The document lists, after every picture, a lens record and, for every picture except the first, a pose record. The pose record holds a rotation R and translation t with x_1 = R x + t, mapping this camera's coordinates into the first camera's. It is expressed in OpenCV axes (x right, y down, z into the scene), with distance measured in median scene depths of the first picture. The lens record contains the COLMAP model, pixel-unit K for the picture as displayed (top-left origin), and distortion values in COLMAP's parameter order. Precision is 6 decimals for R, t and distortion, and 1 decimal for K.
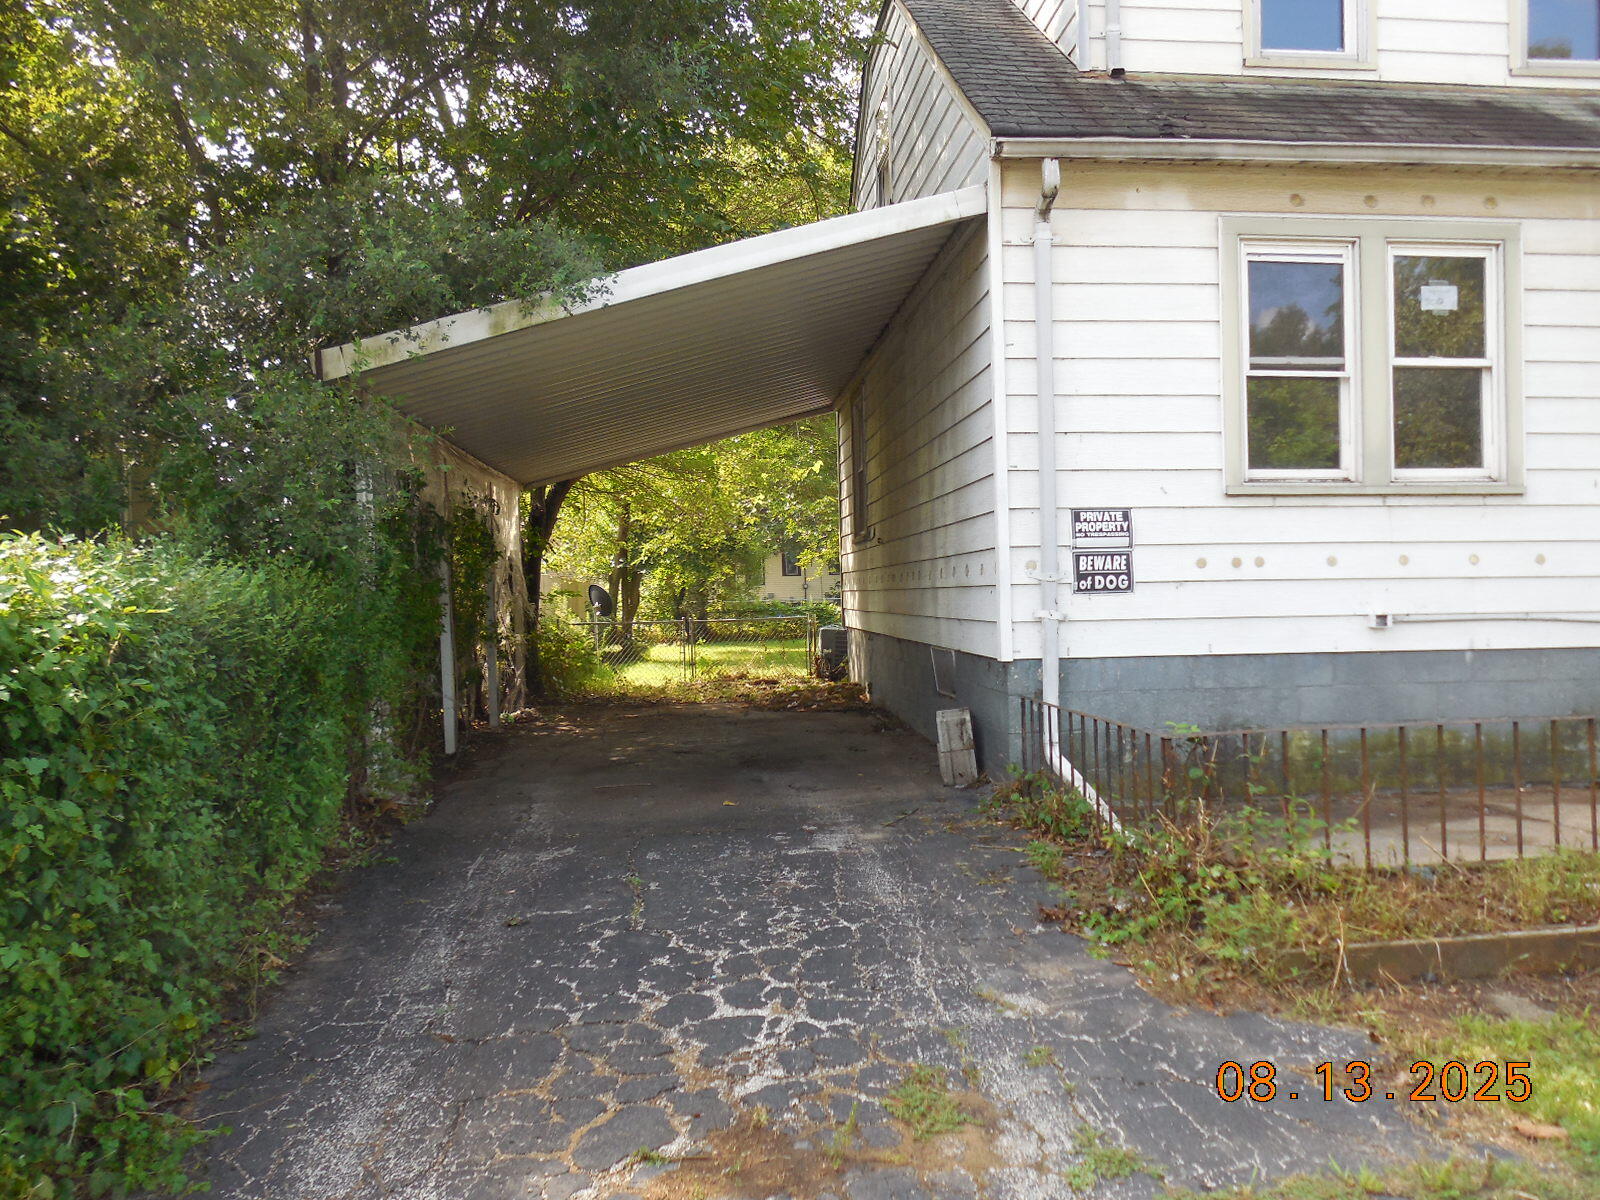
lens RADIAL K [[1328.9, 0, 799.7], [0, 1328.9, 588.3], [0, 0, 1]] dist [-0.013396, 0.024930]
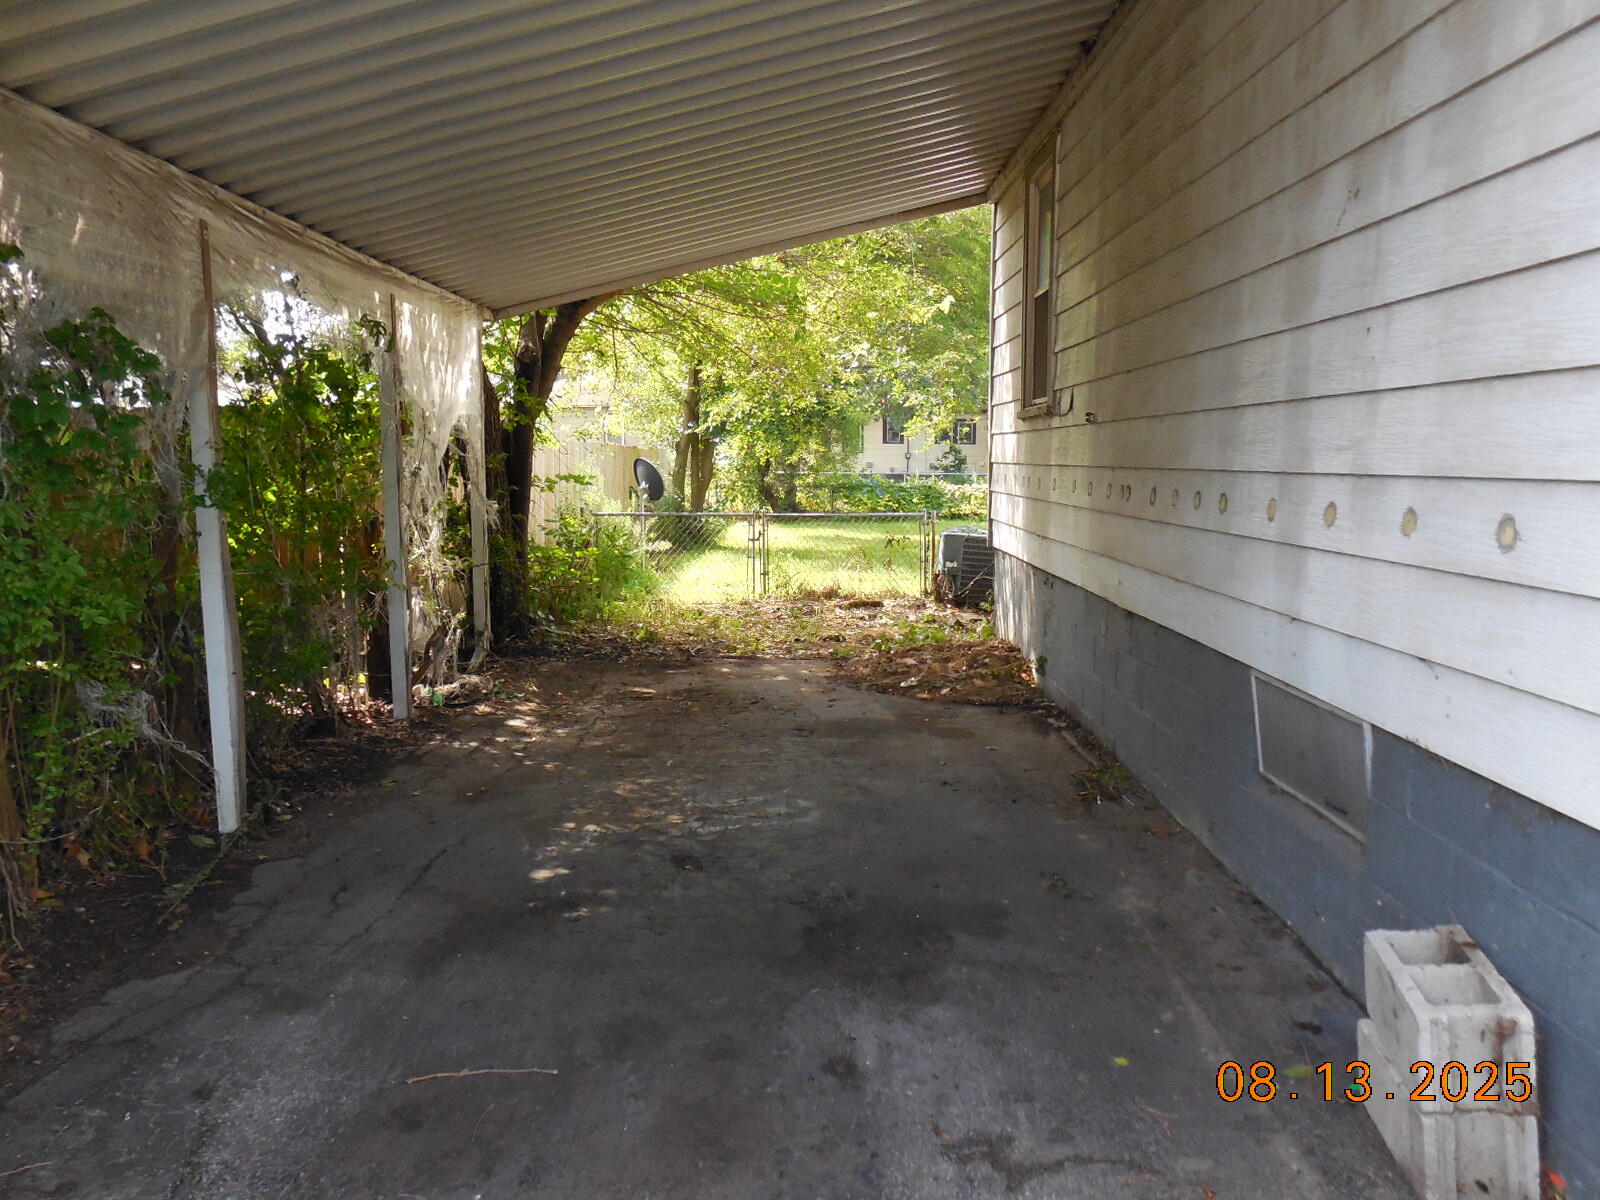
lens RADIAL K [[1328.9, 0, 808.0], [0, 1328.9, 586.3], [0, 0, 1]] dist [-0.013396, 0.024930]
pose [[0.997350, 0.035760, -0.063365, -0.015510], [-0.029149, 0.994322, 0.102347, -0.018667], [0.066665, -0.100229, 0.992728, 0.431638]]
